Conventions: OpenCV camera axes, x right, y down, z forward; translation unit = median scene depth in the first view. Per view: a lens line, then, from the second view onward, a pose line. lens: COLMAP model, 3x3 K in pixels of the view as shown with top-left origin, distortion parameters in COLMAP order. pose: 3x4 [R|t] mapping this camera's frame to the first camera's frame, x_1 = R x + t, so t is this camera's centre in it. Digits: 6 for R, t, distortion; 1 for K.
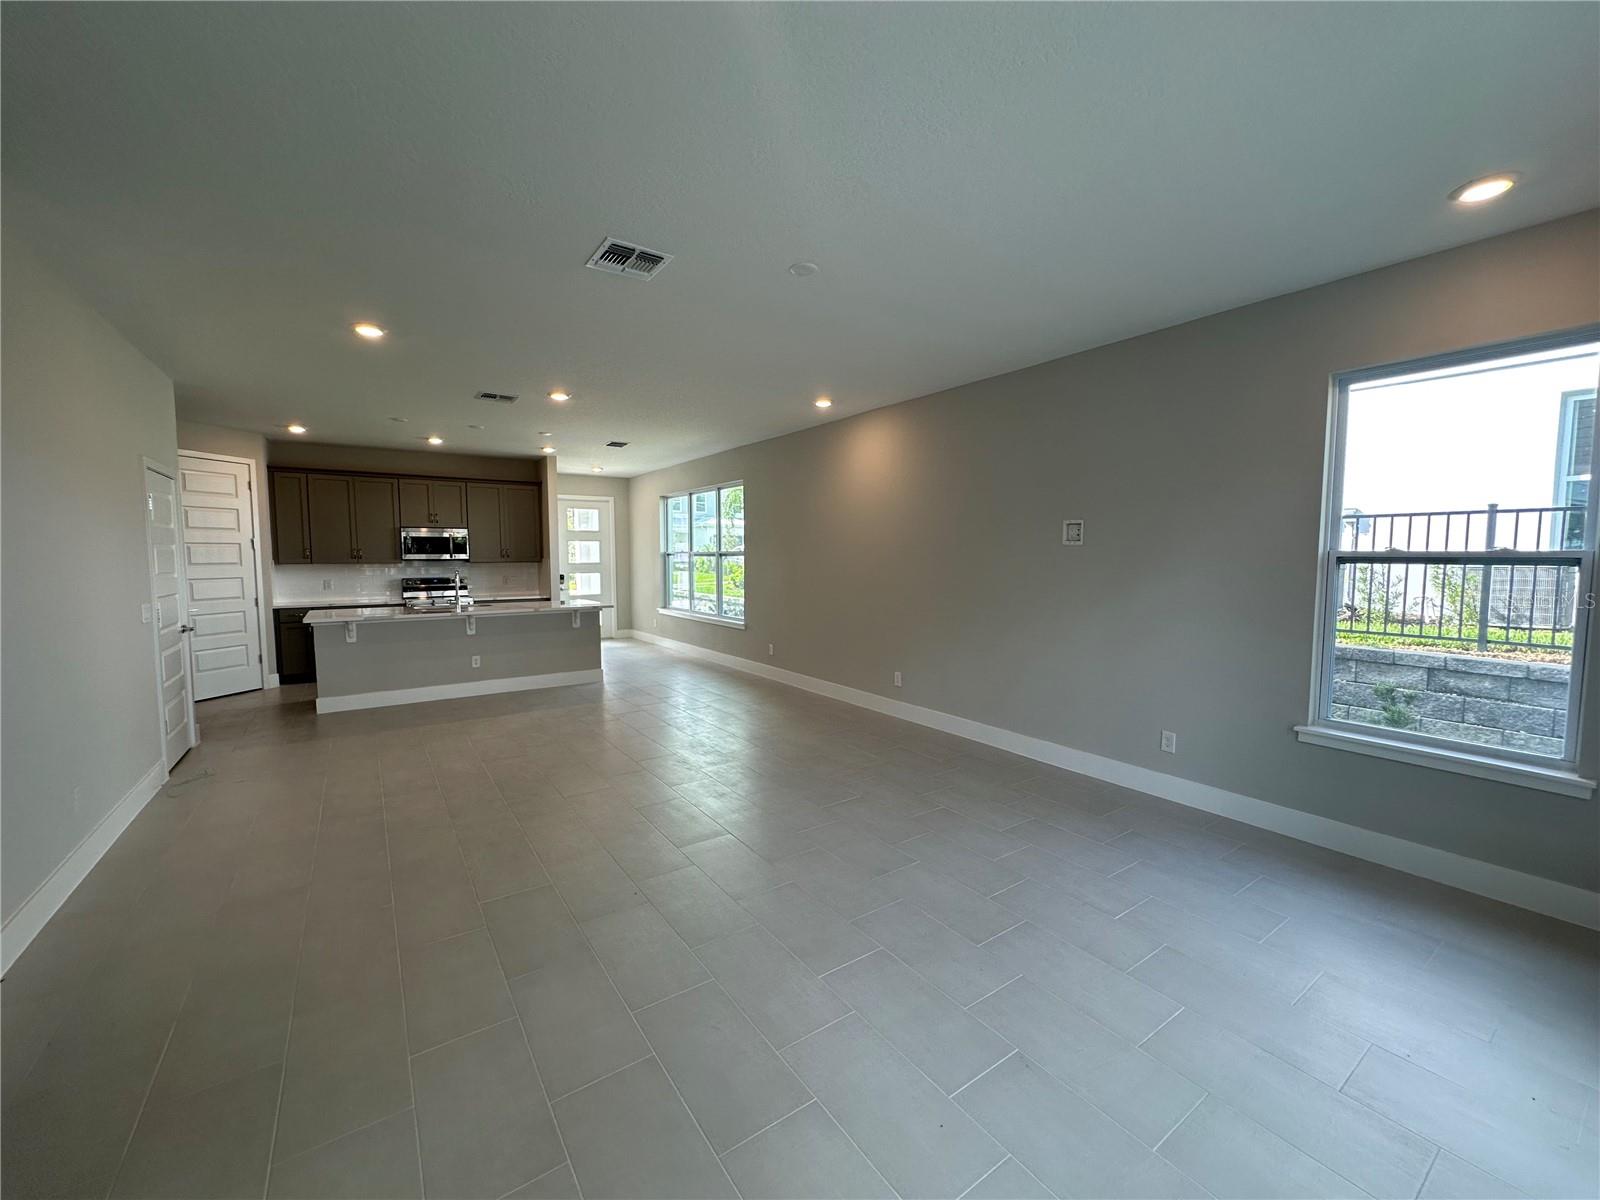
lens RADIAL K [[640.3, 0, 800.0], [0, 640.3, 600.0], [0, 0, 1]] dist [-0.001463, 0.000115]
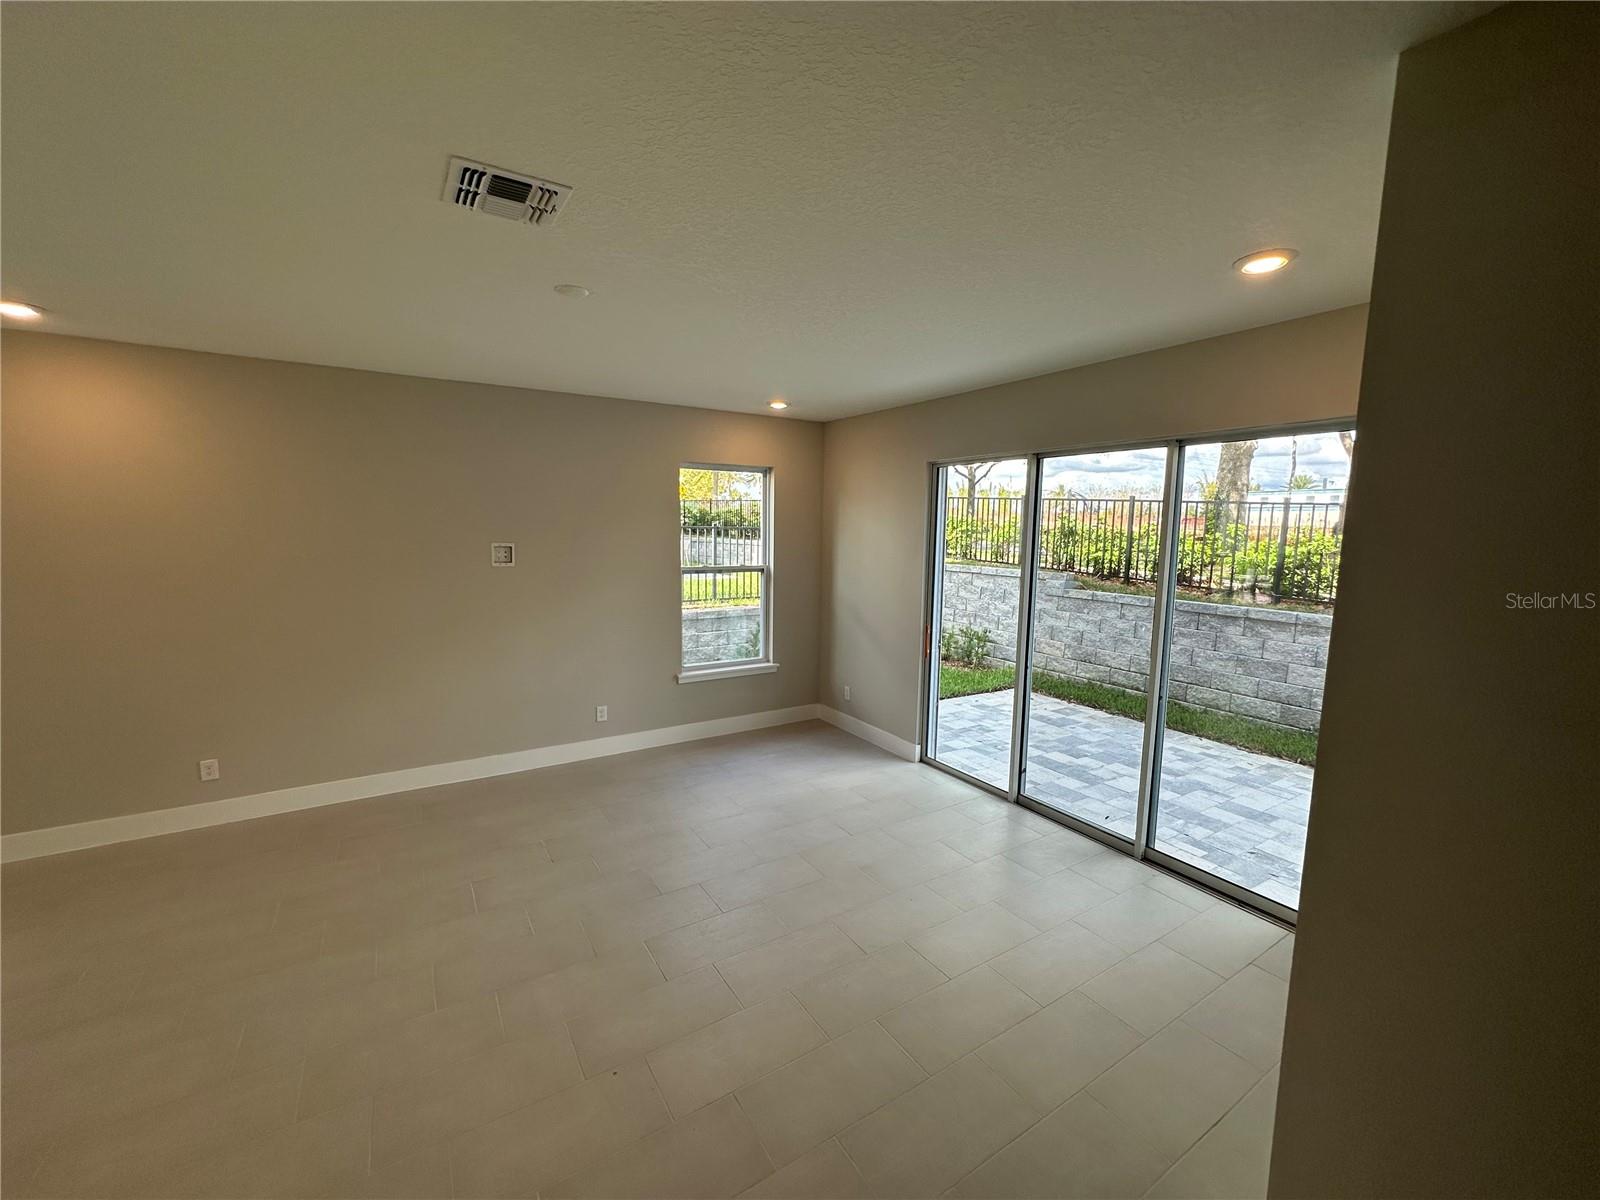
lens RADIAL K [[640.4, 0, 793.4], [0, 640.4, 597.2], [0, 0, 1]] dist [-0.000966, 0.000191]
pose [[0.049543, -0.110350, 0.992657, -0.707085], [0.055975, 0.992622, 0.107553, -0.140269], [-0.997202, 0.050236, 0.055354, 0.523721]]
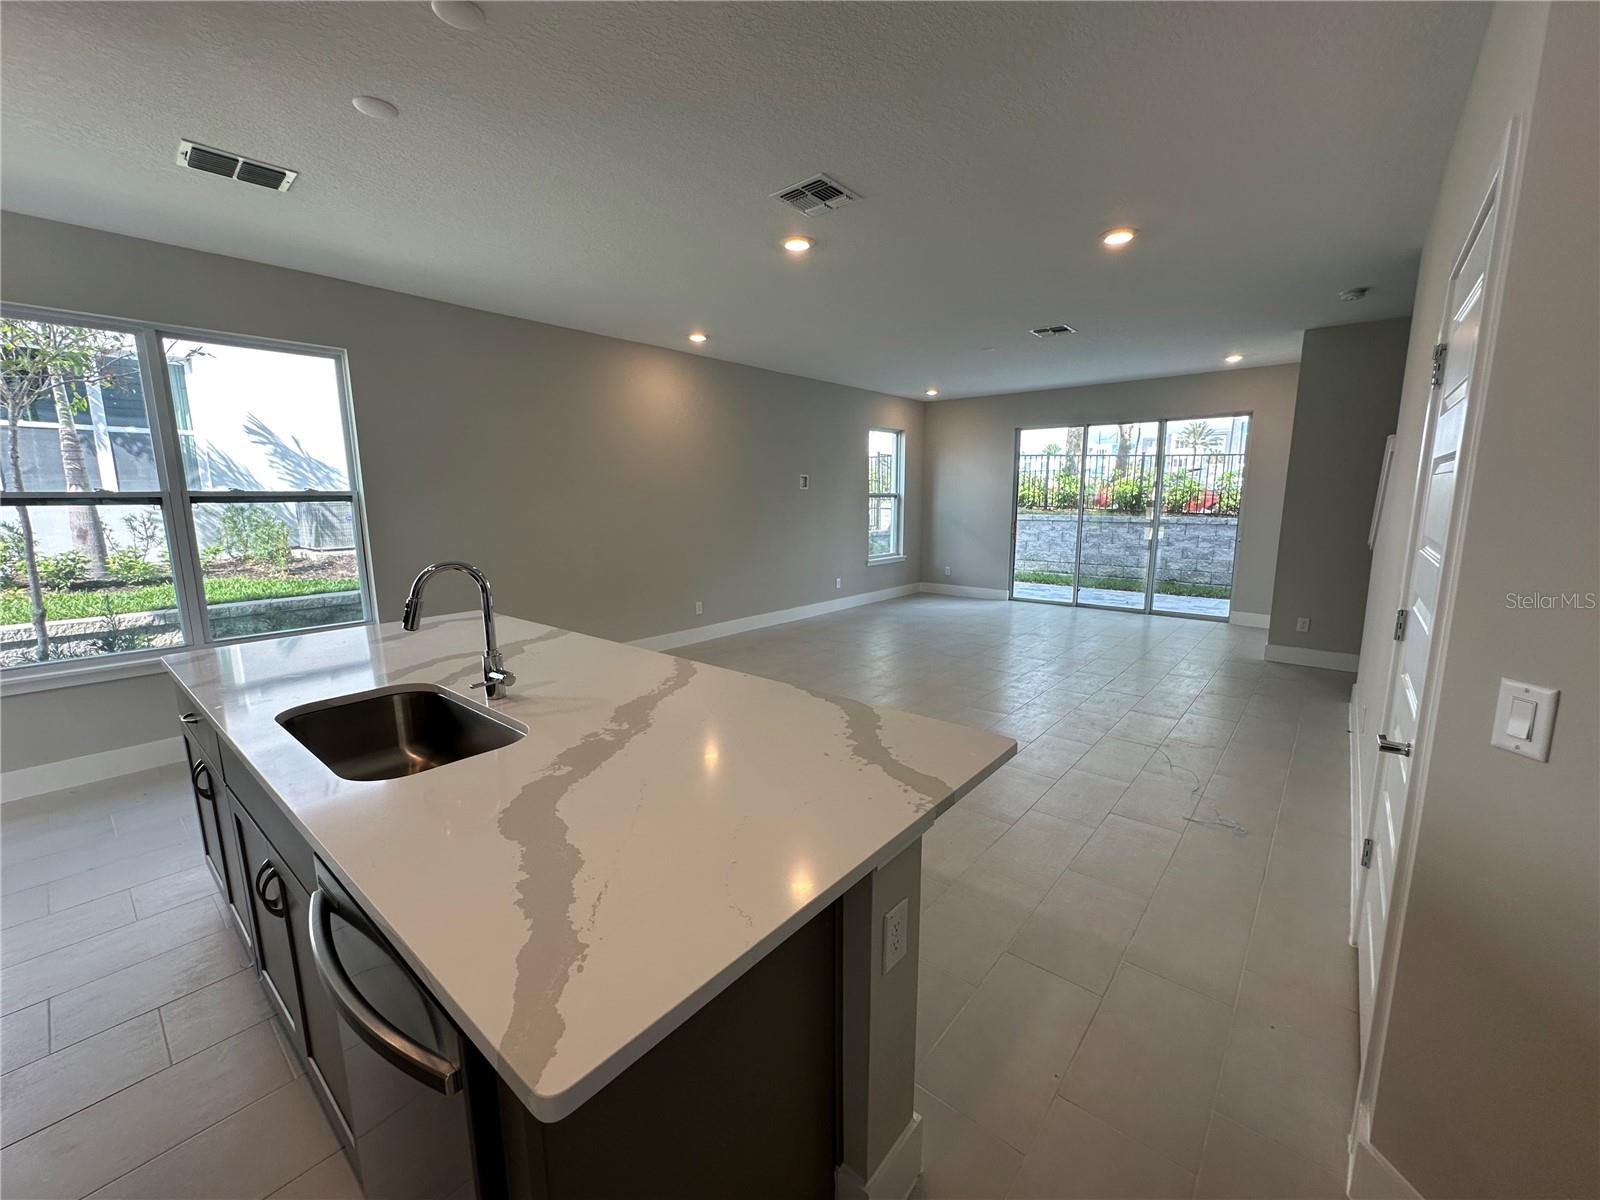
lens RADIAL K [[645.2, 0, 804.6], [0, 645.2, 602.3], [0, 0, 1]] dist [0.011982, 0.000008]
pose [[-0.263709, -0.158334, 0.951519, -1.499069], [0.069925, 0.980703, 0.182569, -0.119374], [-0.962065, 0.114680, -0.247549, 1.701226]]
